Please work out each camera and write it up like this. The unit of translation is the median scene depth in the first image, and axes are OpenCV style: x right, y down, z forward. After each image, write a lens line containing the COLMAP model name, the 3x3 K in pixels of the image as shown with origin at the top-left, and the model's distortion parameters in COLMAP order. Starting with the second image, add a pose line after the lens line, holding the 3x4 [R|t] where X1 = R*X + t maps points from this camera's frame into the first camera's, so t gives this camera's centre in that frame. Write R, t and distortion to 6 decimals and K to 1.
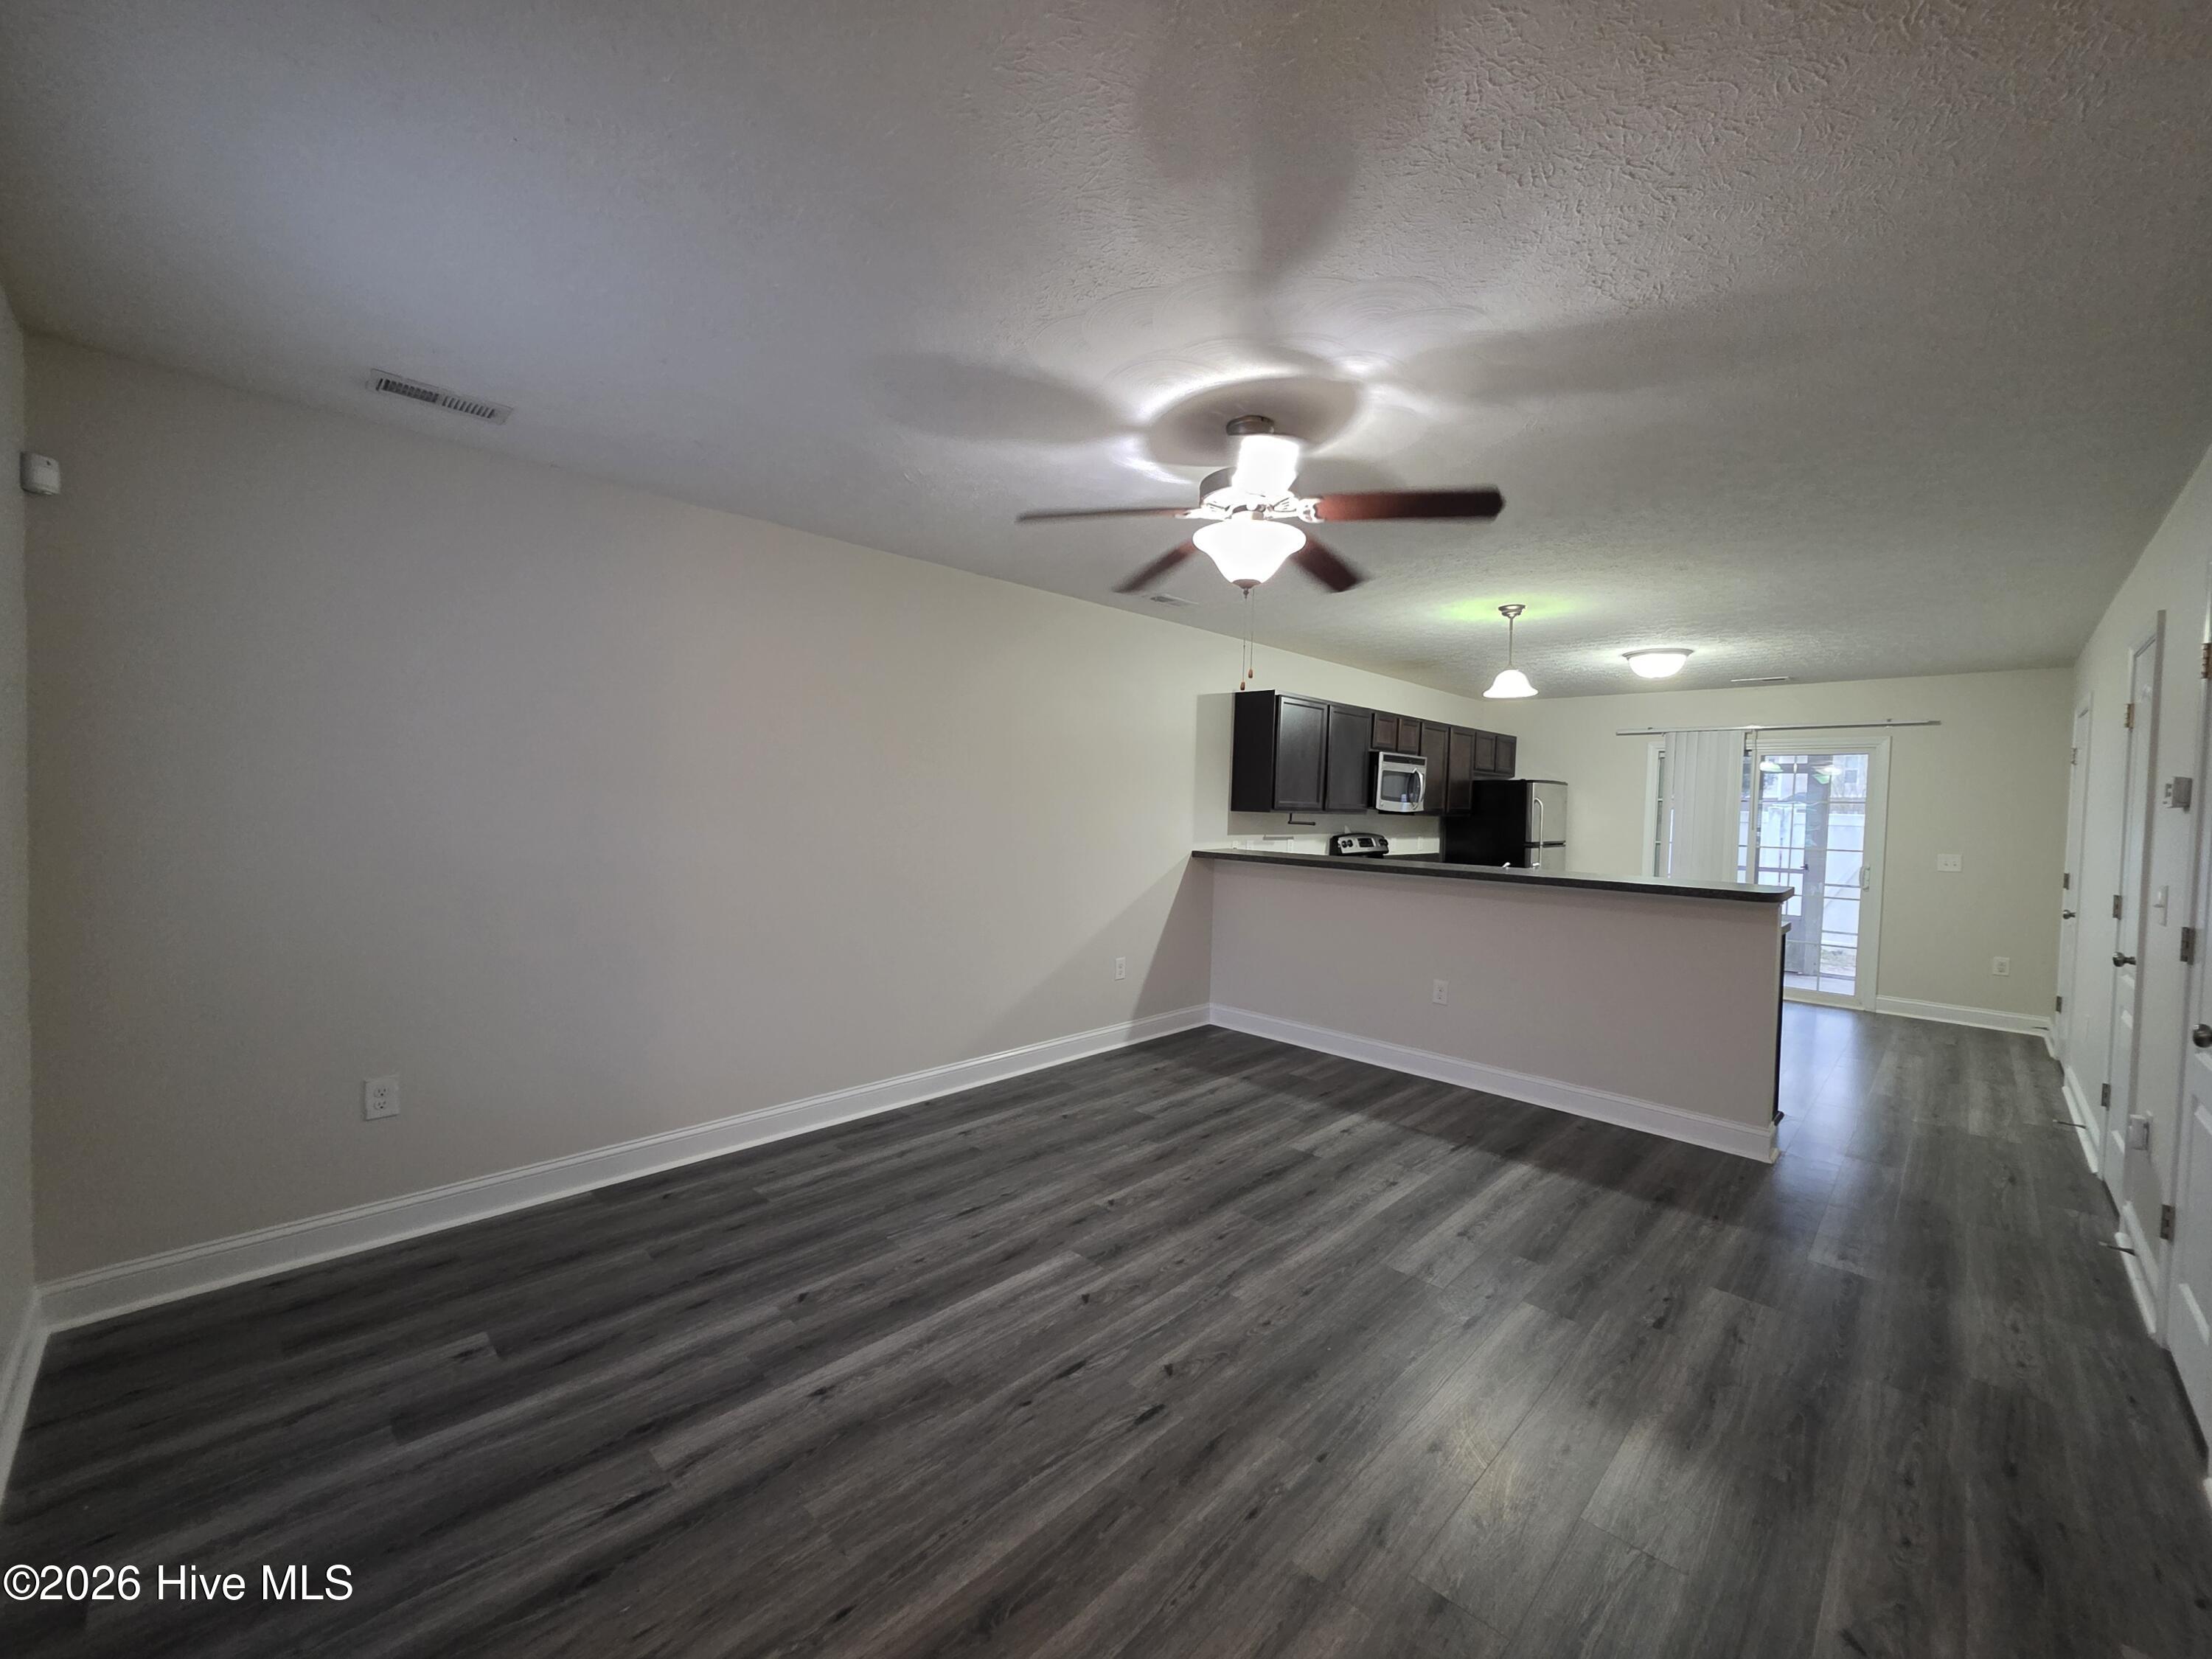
lens RADIAL K [[870.1, 0, 1106.0], [0, 870.1, 829.5], [0, 0, 1]] dist [-0.006873, -0.000046]
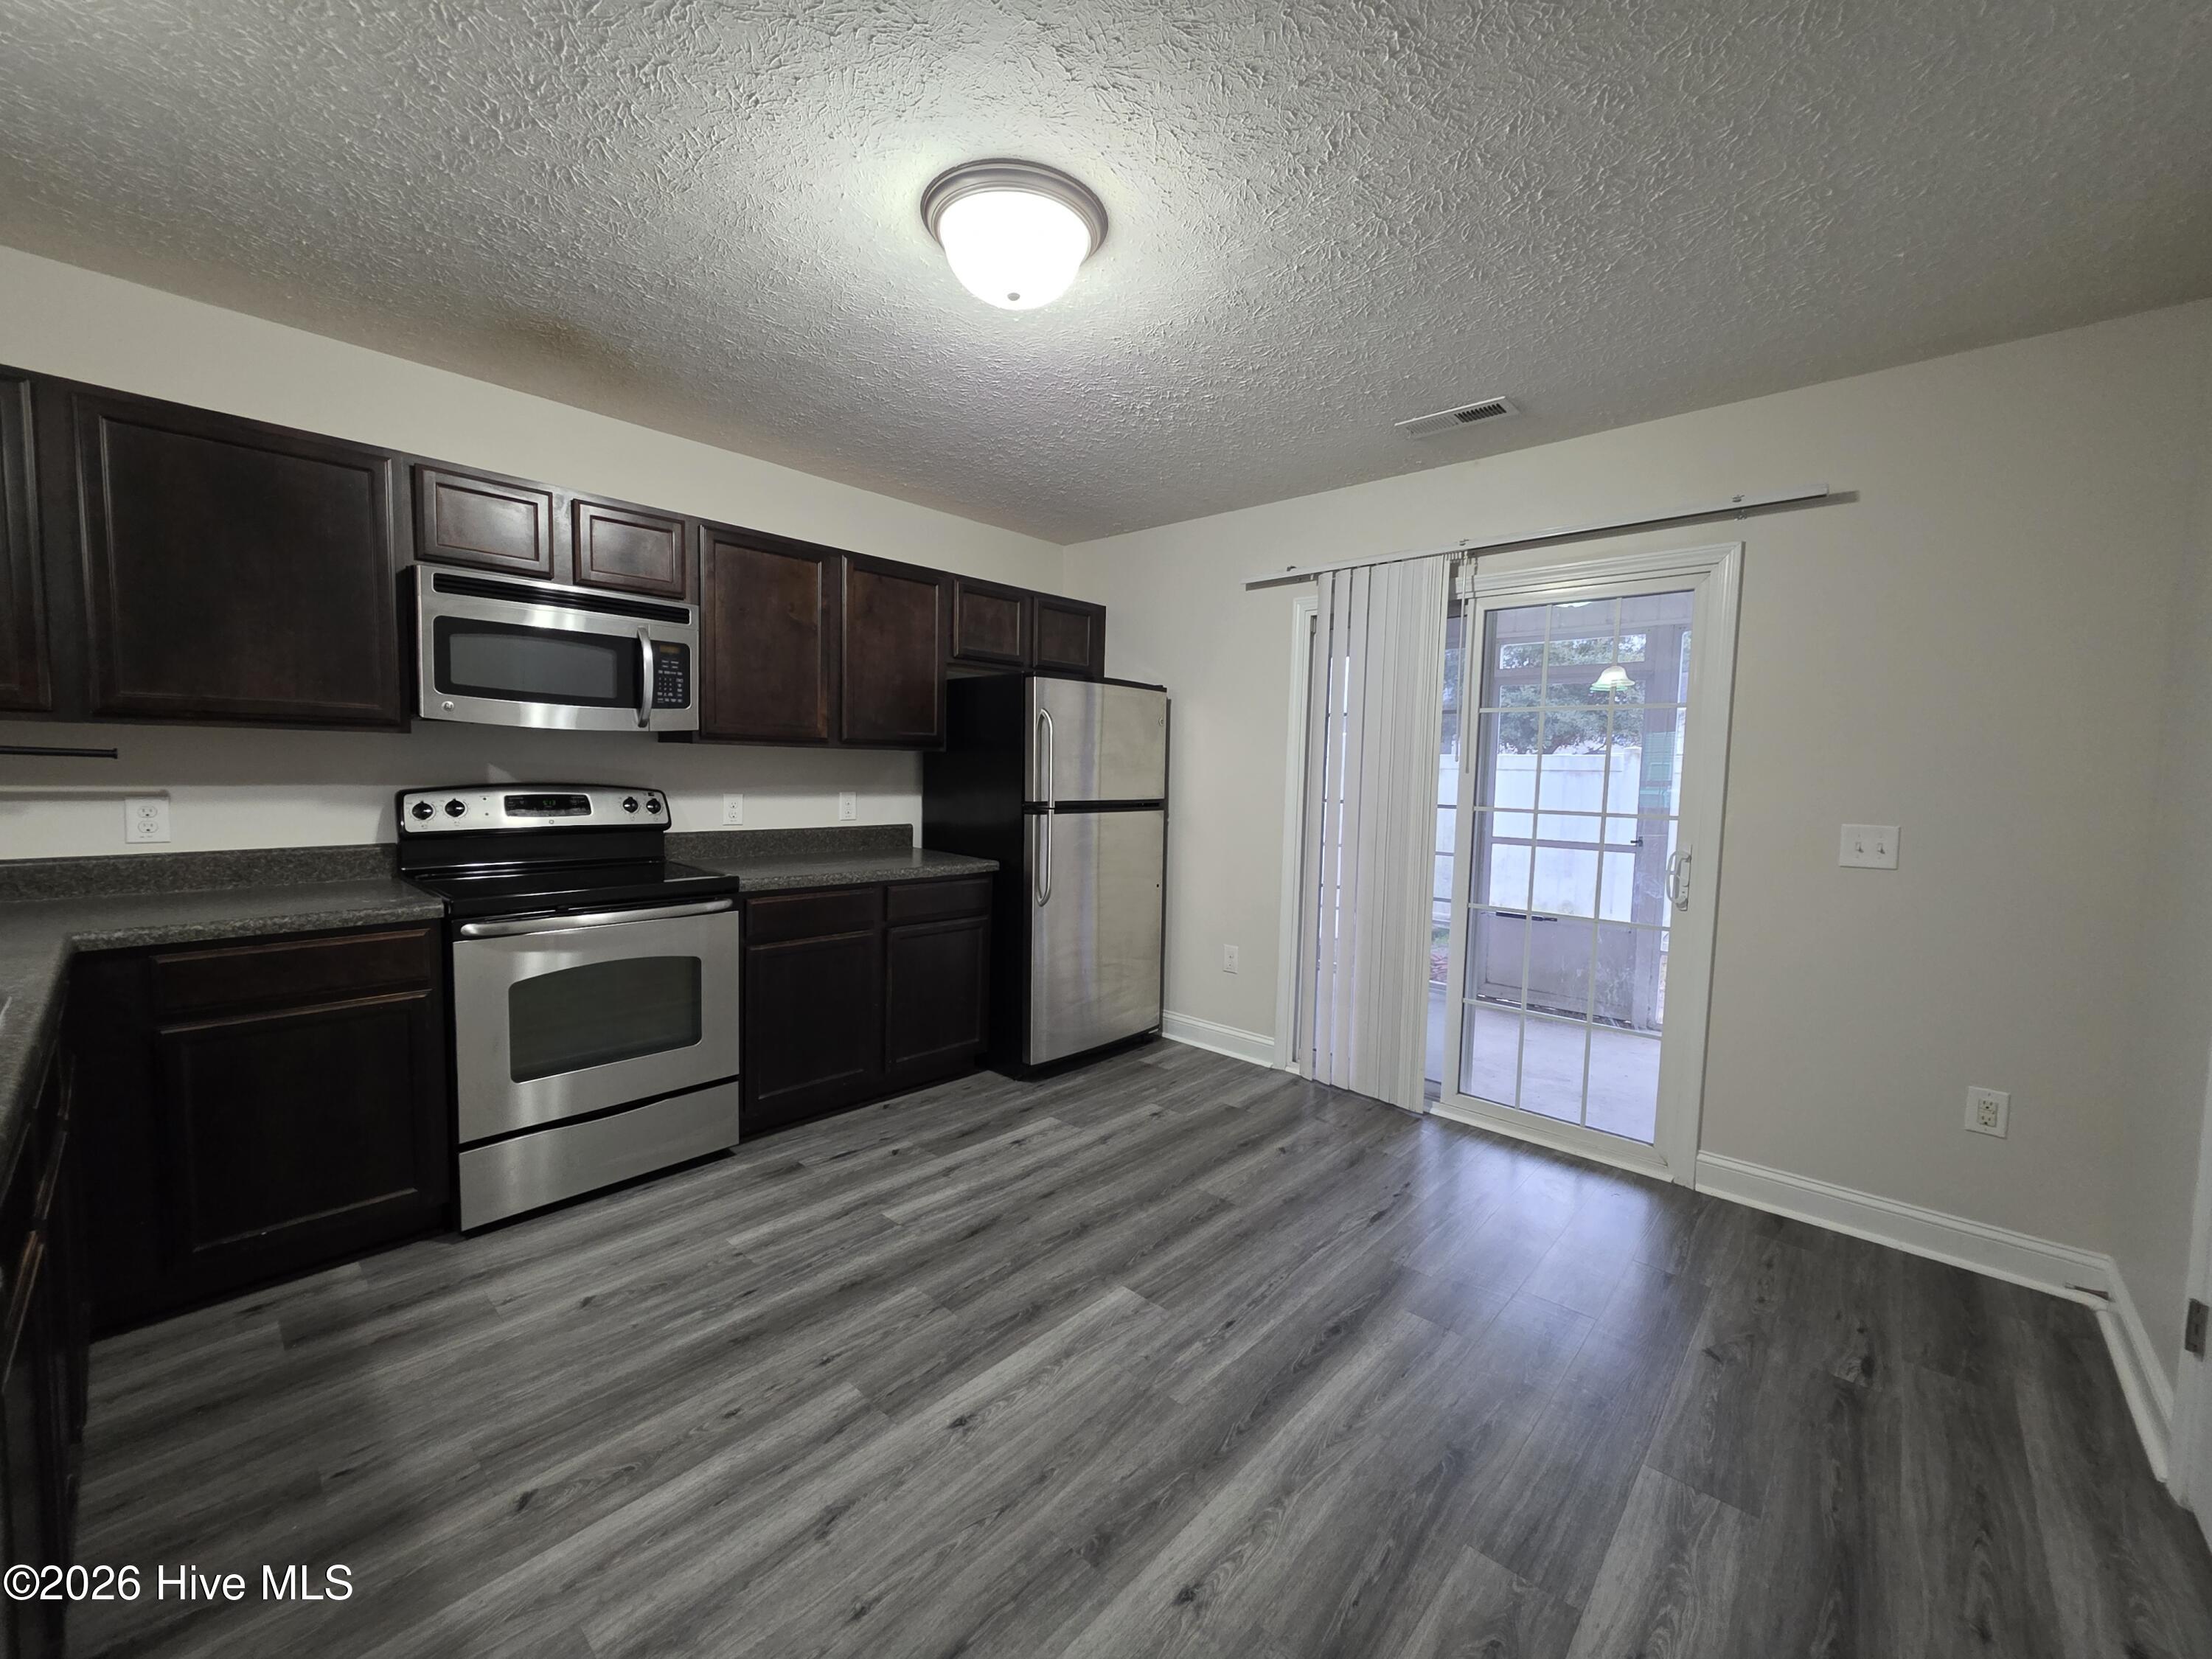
lens RADIAL K [[886.0, 0, 1106.0], [0, 886.0, 829.5], [0, 0, 1]] dist [0.001361, -0.000051]
pose [[0.999700, -0.005008, 0.023980, 0.537215], [0.004122, 0.999311, 0.036883, 0.012526], [-0.024148, -0.036773, 0.999032, 0.523480]]
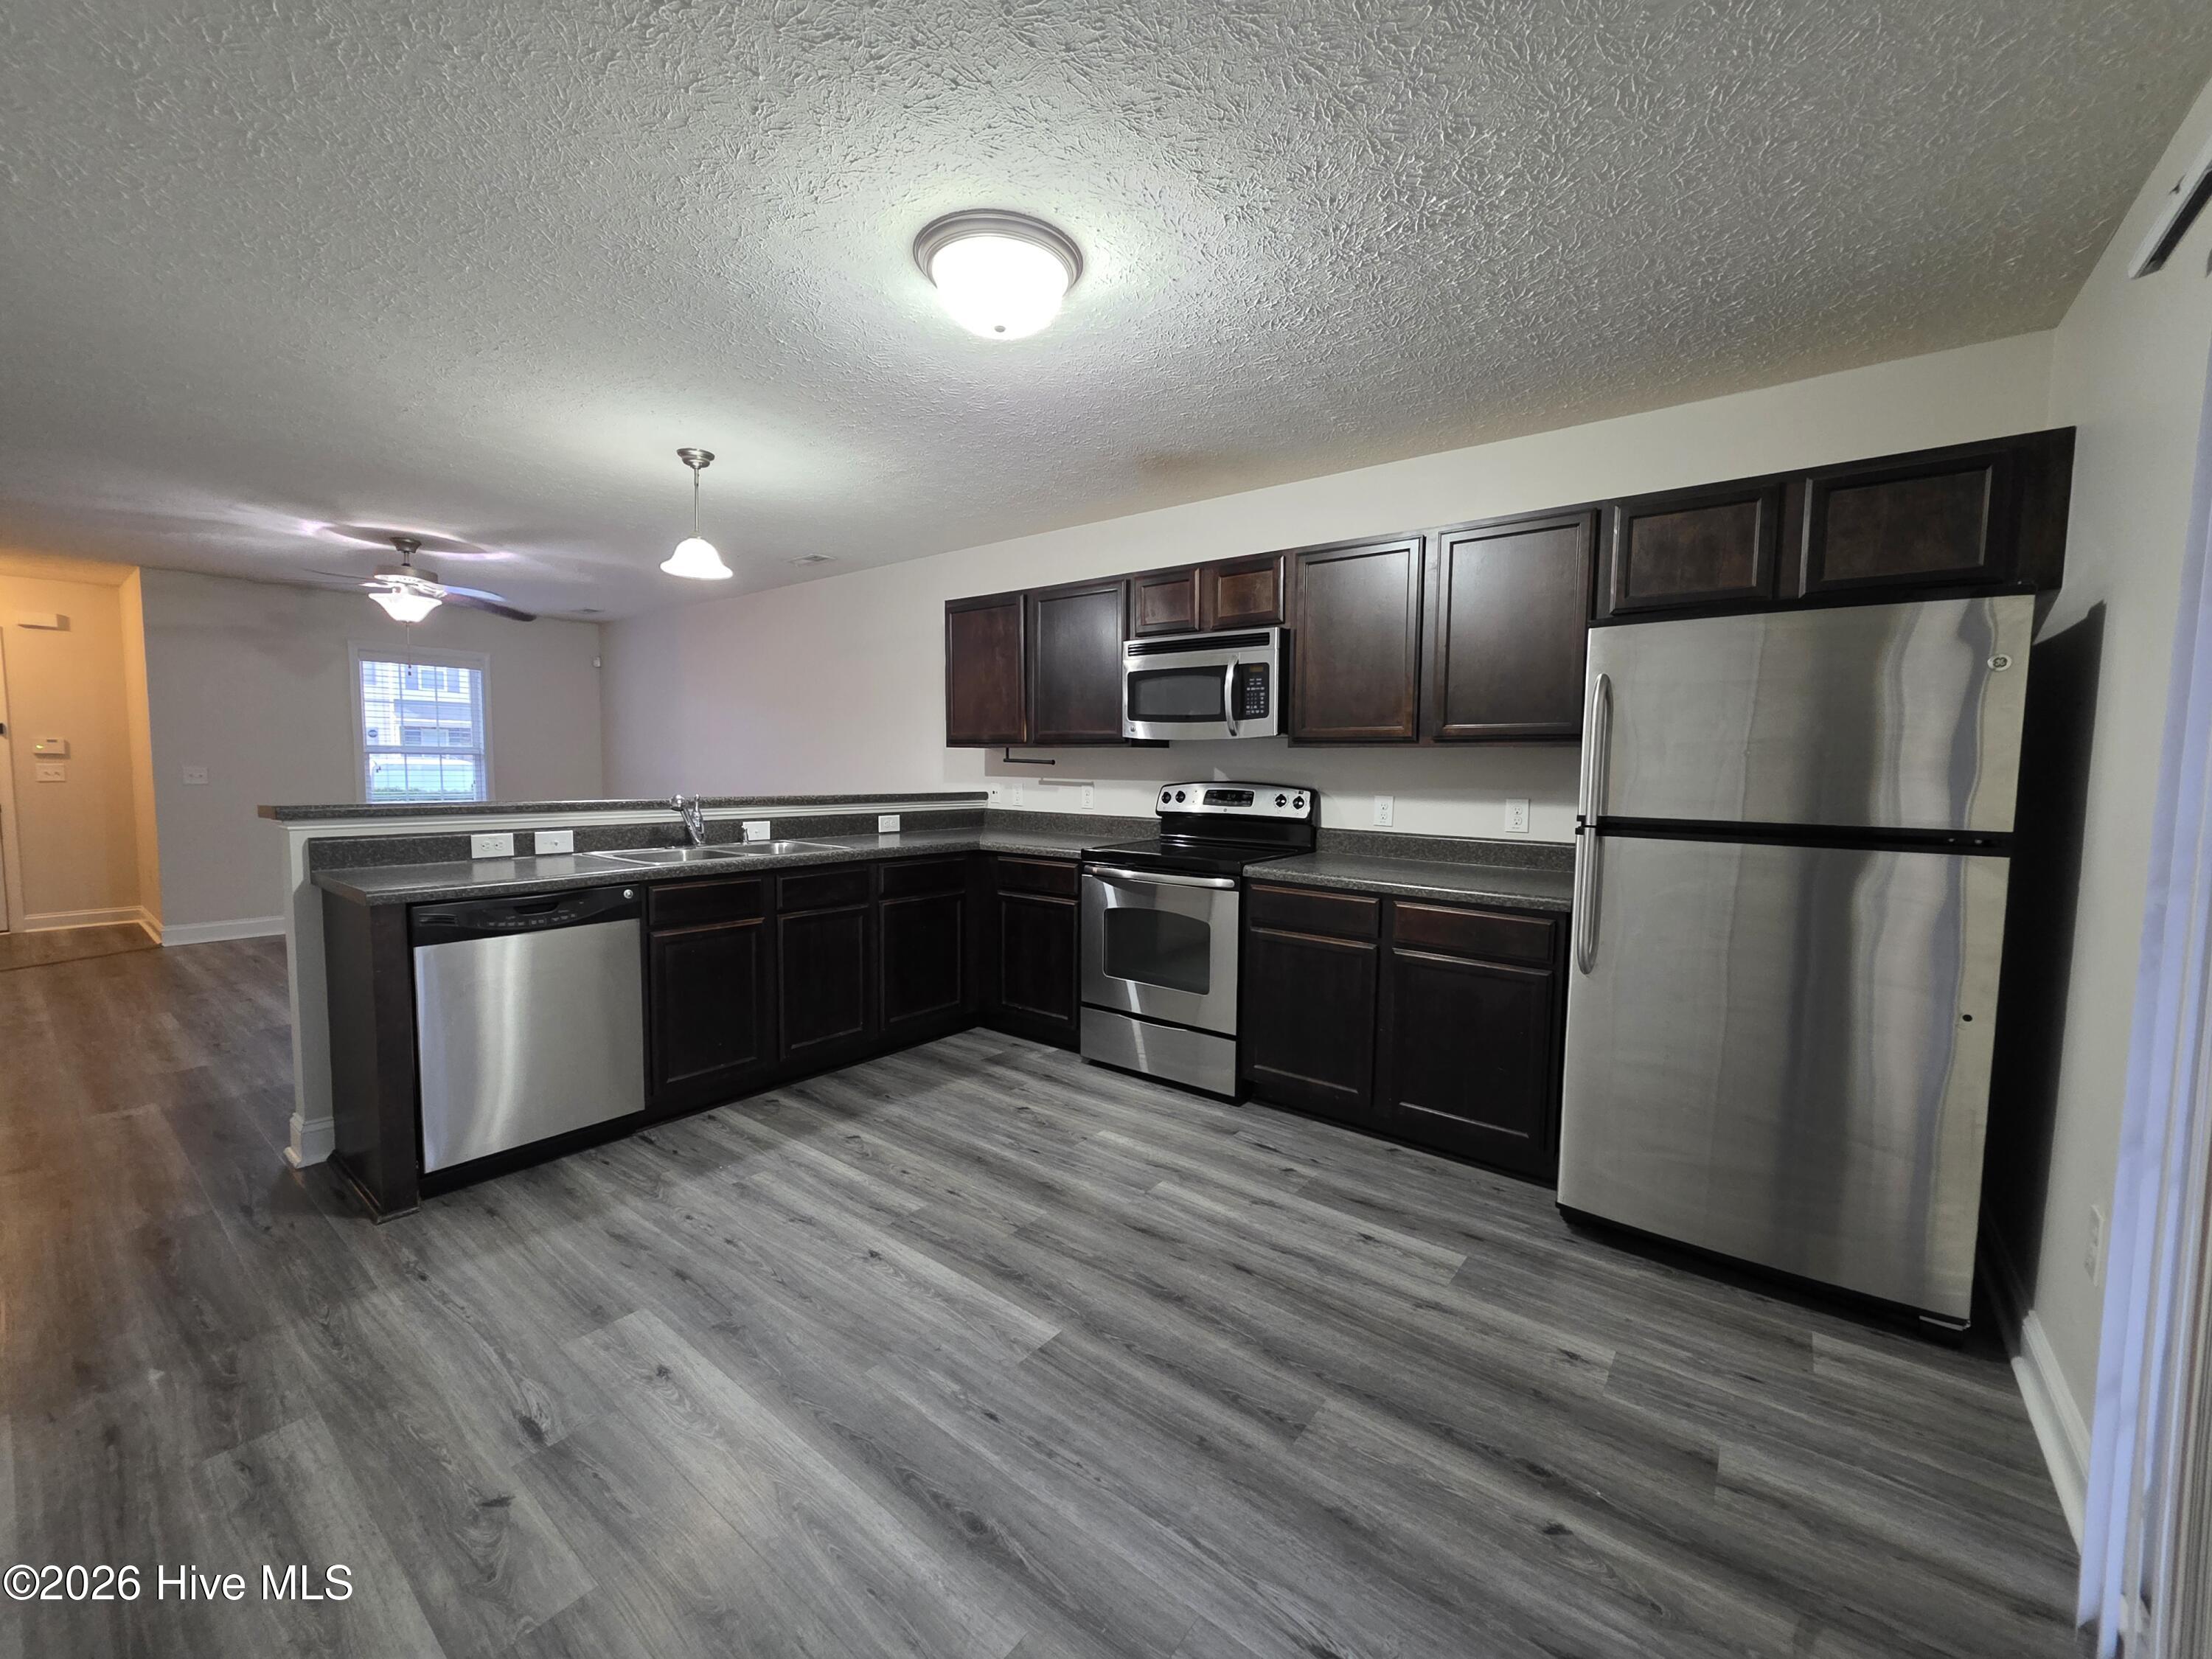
lens RADIAL K [[875.3, 0, 1106.0], [0, 875.3, 829.5], [0, 0, 1]] dist [0.002331, -0.000088]
pose [[0.100420, 0.051105, -0.993632, 0.824422], [-0.045548, 0.997869, 0.046720, 0.013153], [0.993902, 0.040567, 0.102534, 0.815066]]
